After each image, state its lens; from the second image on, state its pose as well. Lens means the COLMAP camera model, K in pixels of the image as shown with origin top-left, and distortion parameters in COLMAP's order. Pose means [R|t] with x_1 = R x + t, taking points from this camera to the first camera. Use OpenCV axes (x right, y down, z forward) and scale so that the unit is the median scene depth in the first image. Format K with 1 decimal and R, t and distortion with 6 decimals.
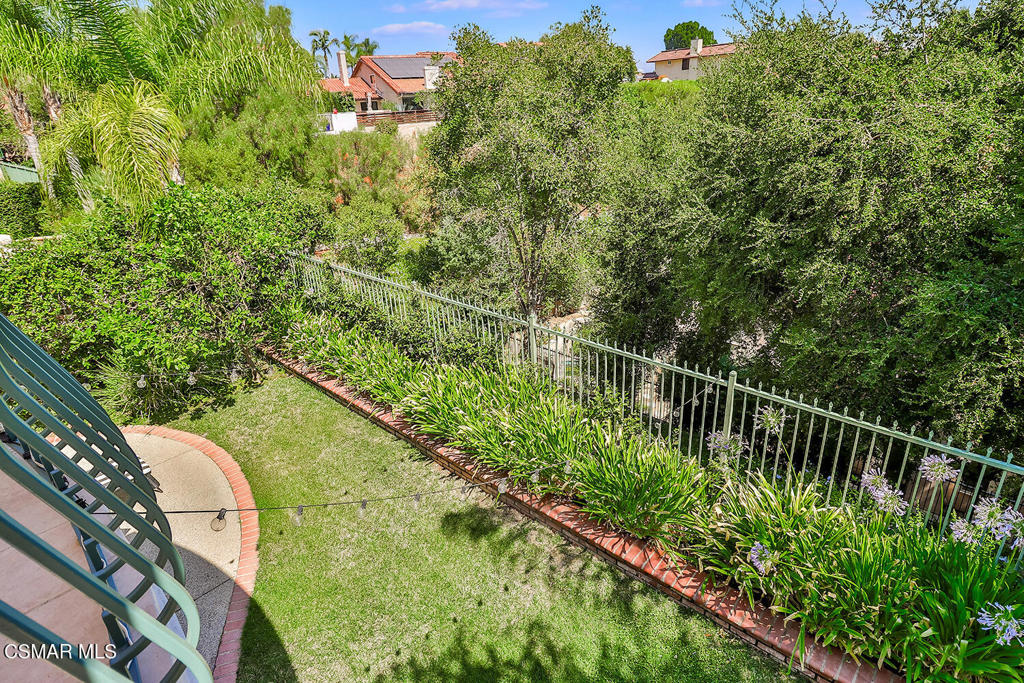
lens RADIAL K [[523.7, 0, 532.5], [0, 523.7, 328.2], [0, 0, 1]] dist [0.003142, -0.001109]
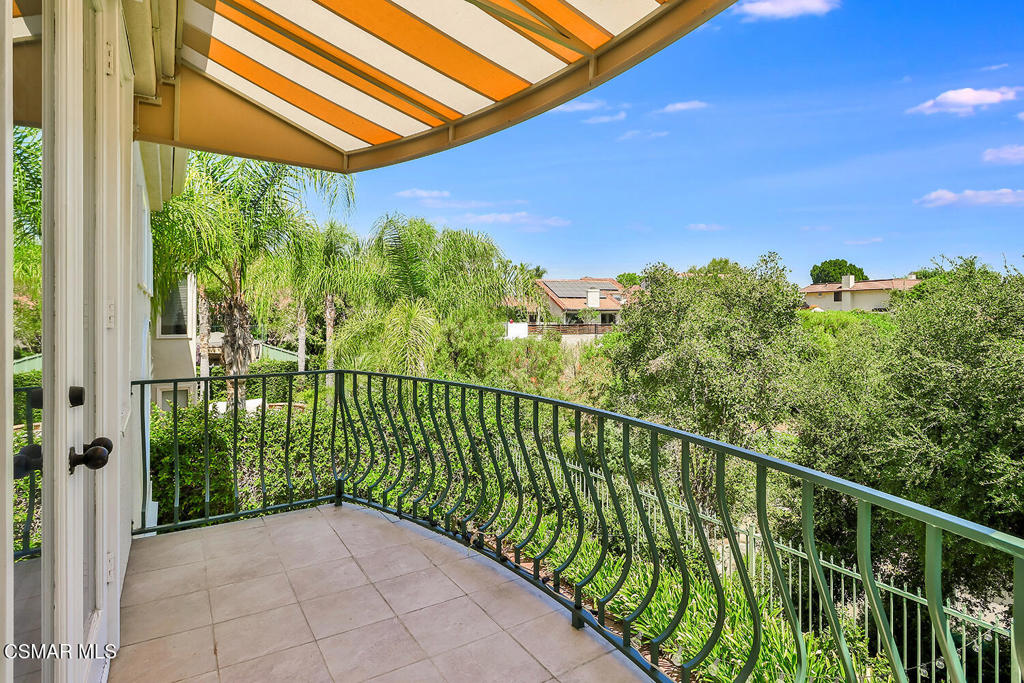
lens RADIAL K [[523.7, 0, 532.5], [0, 523.7, 328.2], [0, 0, 1]] dist [0.003142, -0.001109]
pose [[0.966890, 0.057035, -0.248737, -0.083971], [-0.146645, 0.921880, -0.358653, 0.024339], [0.208850, 0.383254, 0.899721, -0.068977]]
